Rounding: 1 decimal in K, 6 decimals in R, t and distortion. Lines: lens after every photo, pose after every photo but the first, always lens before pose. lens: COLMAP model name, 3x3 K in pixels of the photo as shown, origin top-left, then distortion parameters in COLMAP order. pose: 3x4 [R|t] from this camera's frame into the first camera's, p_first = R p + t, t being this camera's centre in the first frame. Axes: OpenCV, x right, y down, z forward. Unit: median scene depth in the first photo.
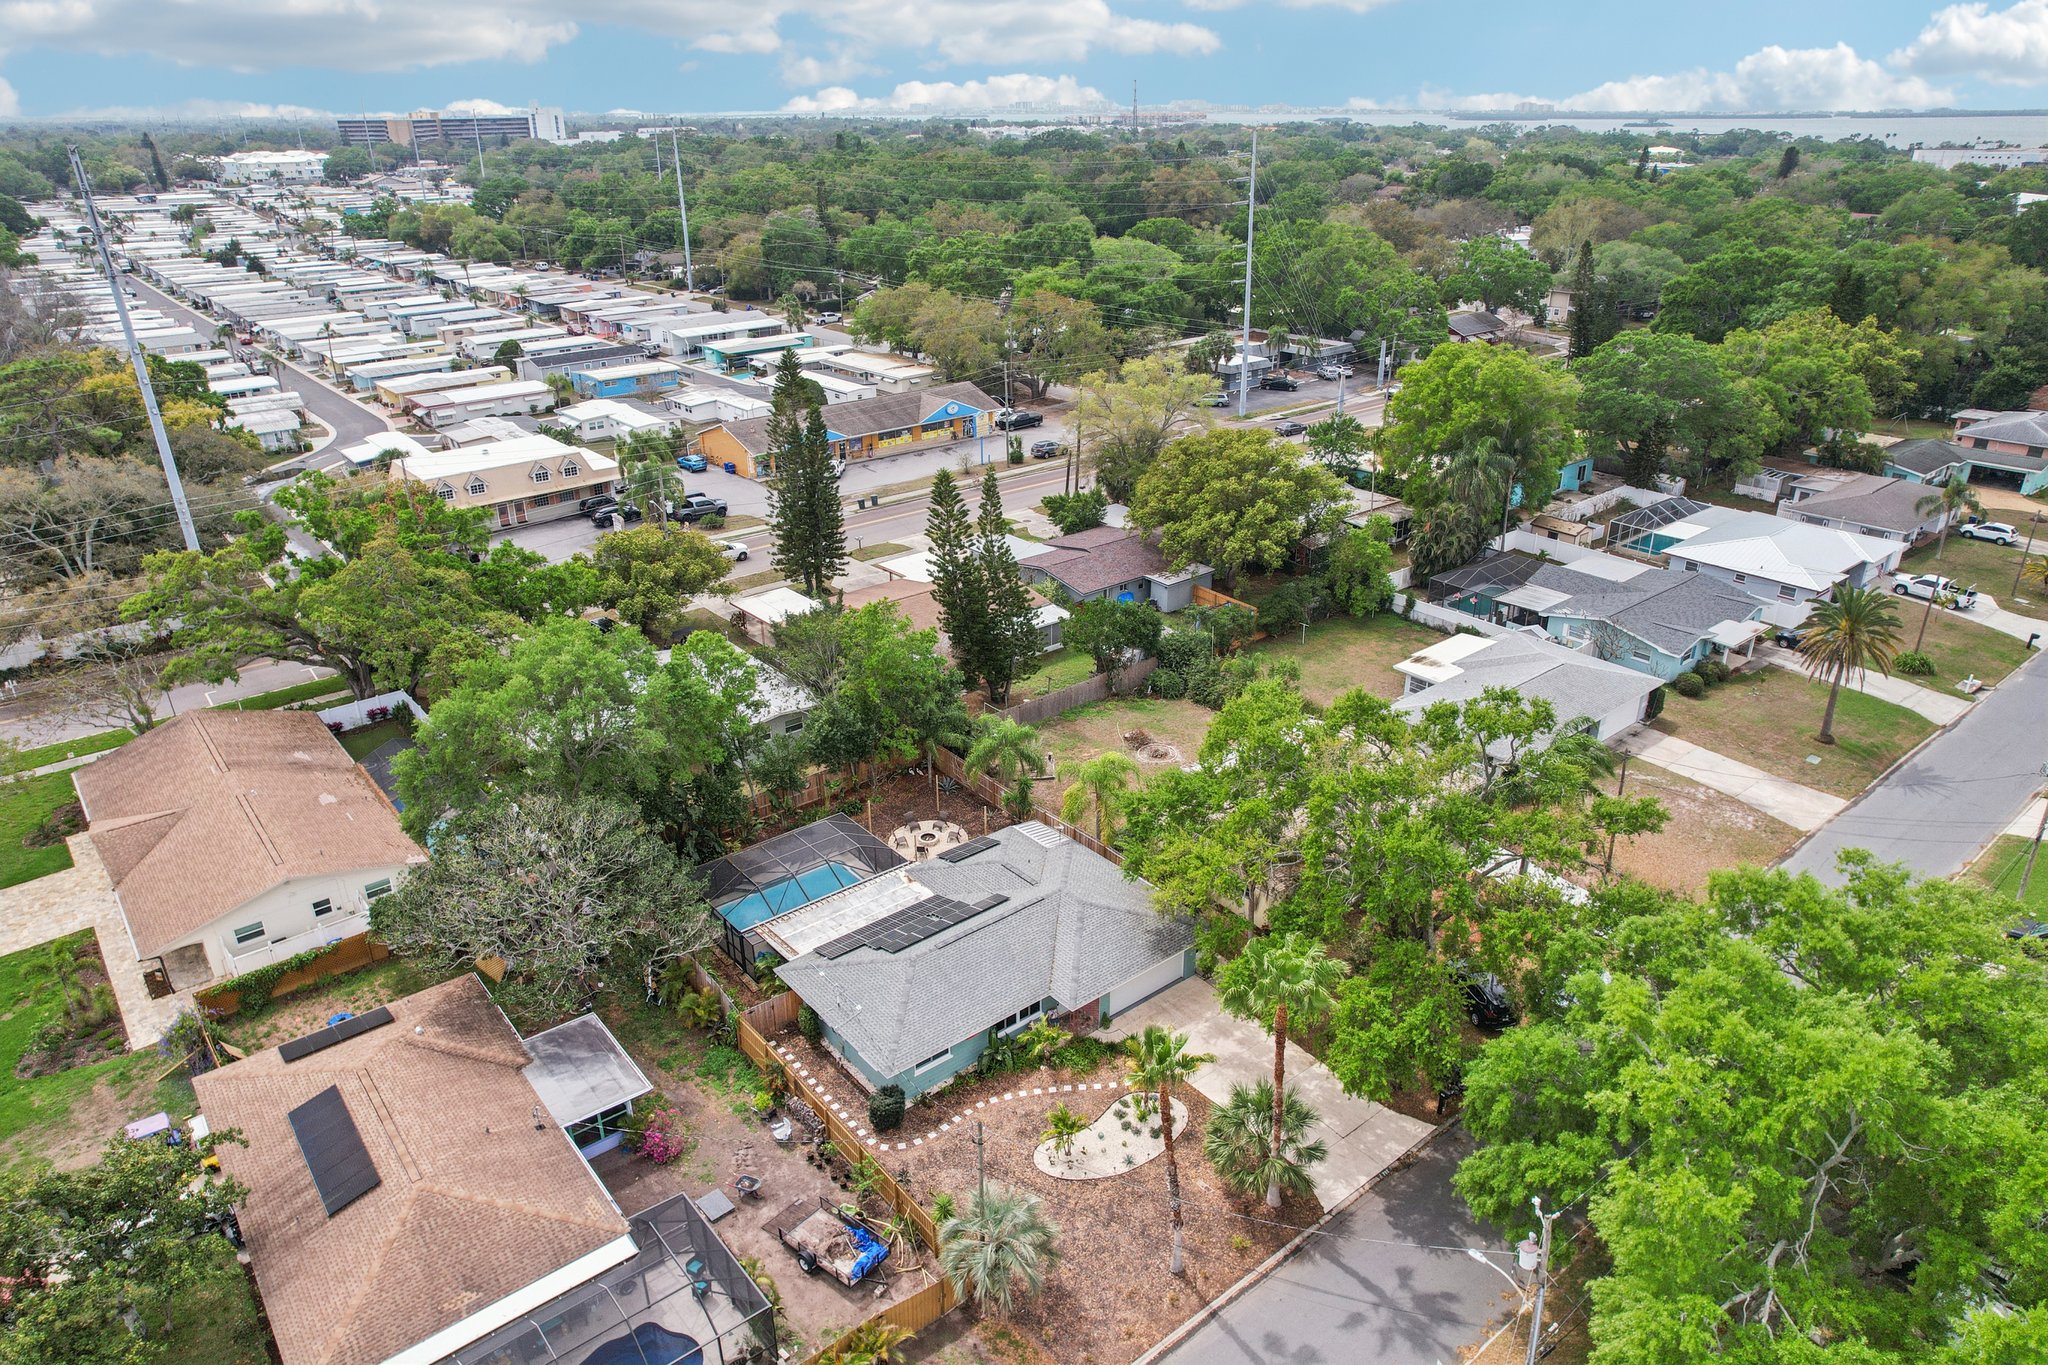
lens RADIAL K [[1285.7, 0, 1024.0], [0, 1285.7, 682.5], [0, 0, 1]] dist [-0.046863, 0.001950]
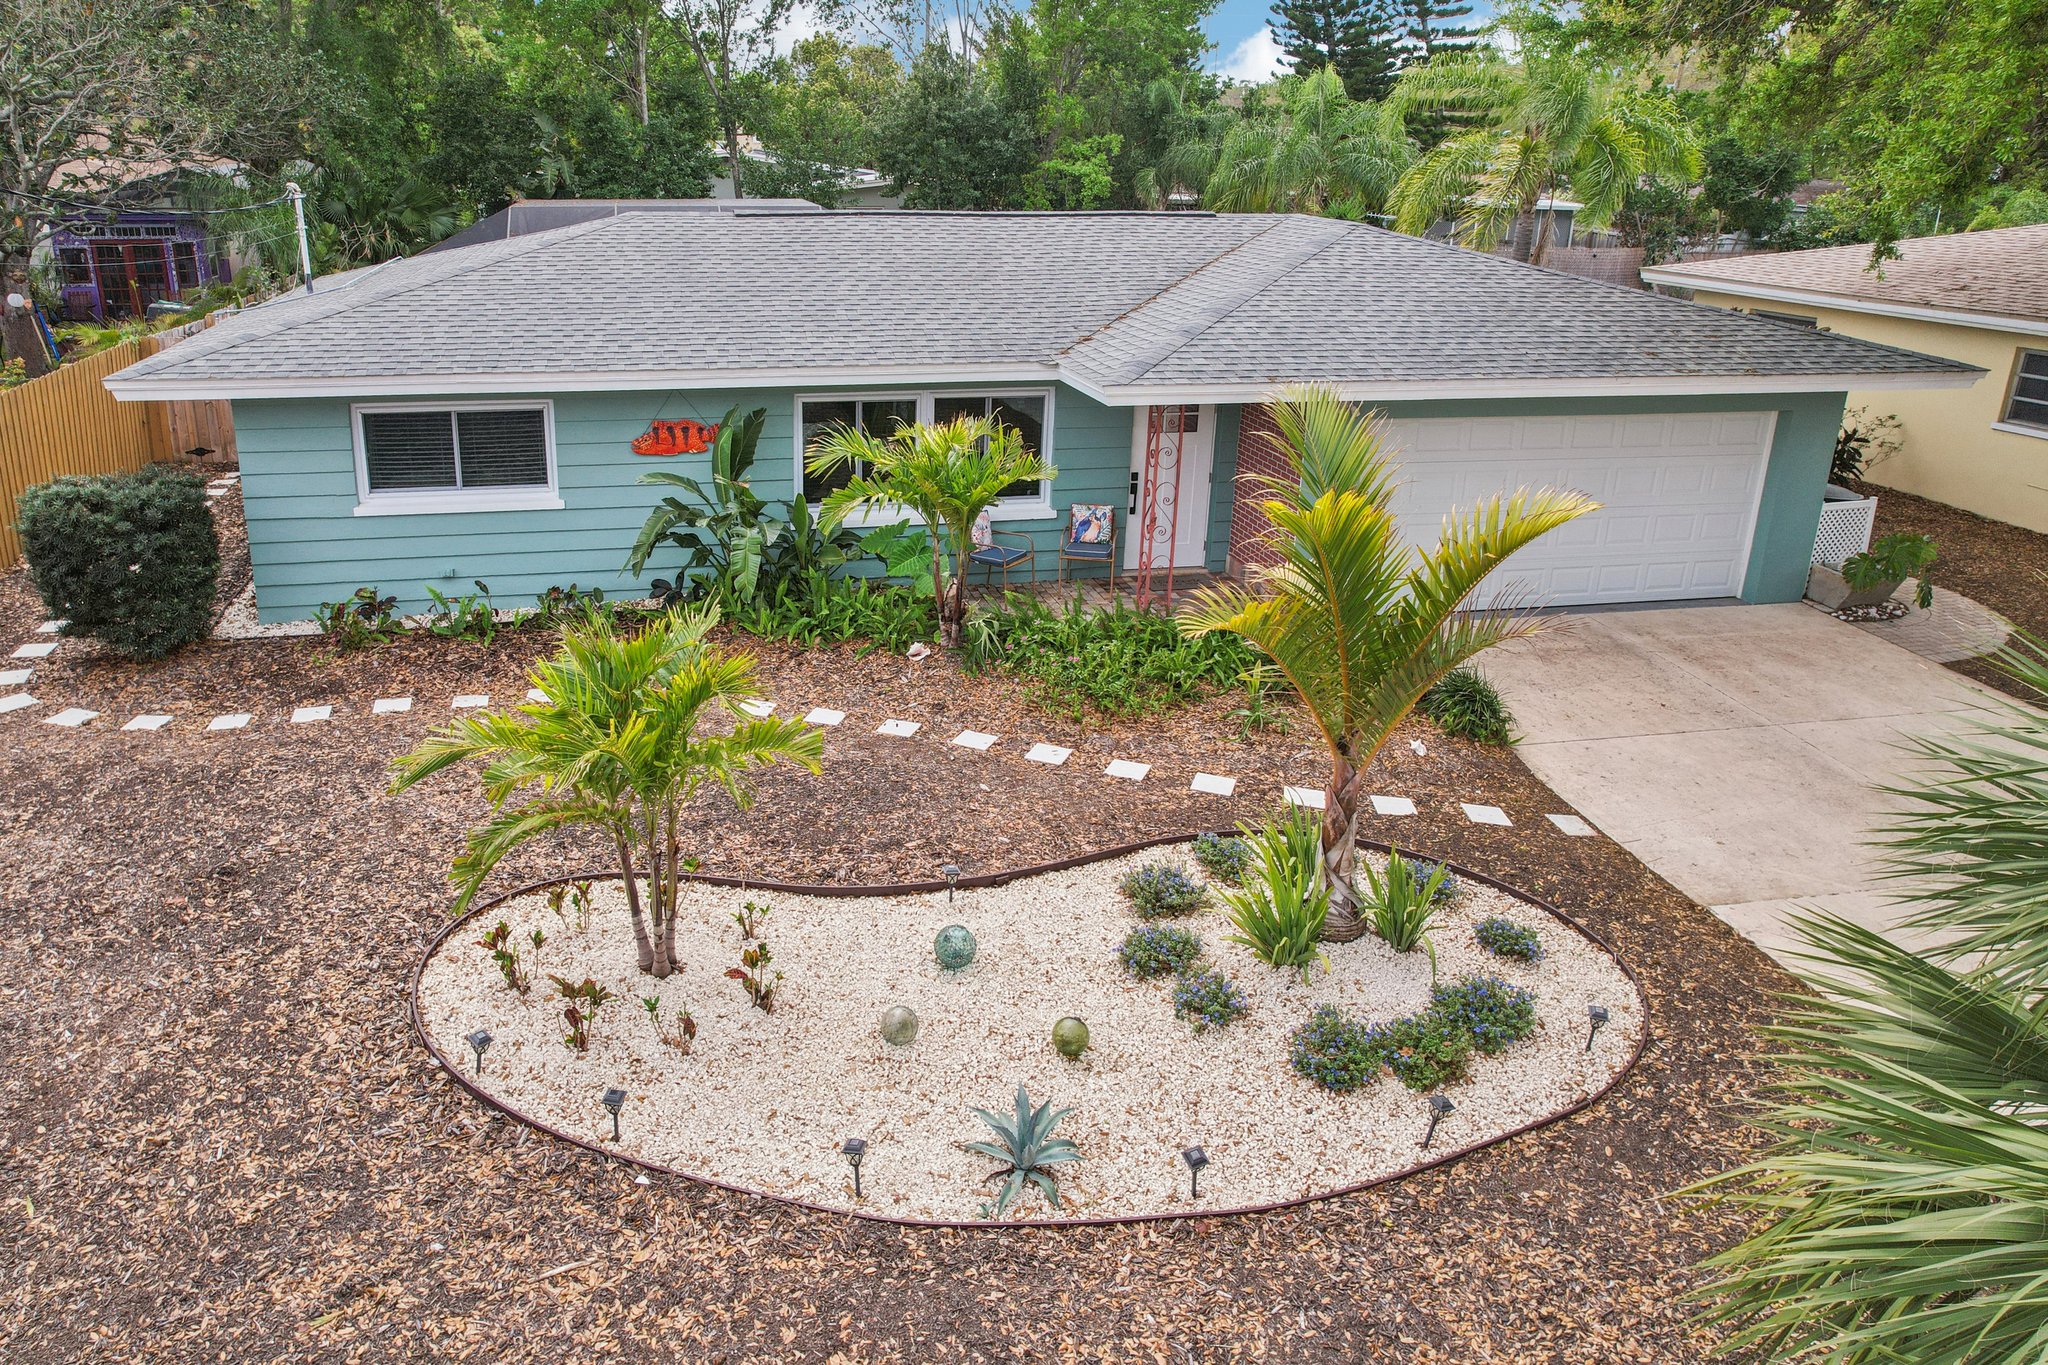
lens RADIAL K [[1374.5, 0, 921.9], [0, 1374.5, 673.6], [0, 0, 1]] dist [-0.046966, 0.004782]
pose [[0.886080, 0.194311, -0.420840, 0.058513], [-0.211253, 0.977410, 0.006496, 0.162527], [0.412595, 0.083147, 0.907112, 0.428912]]
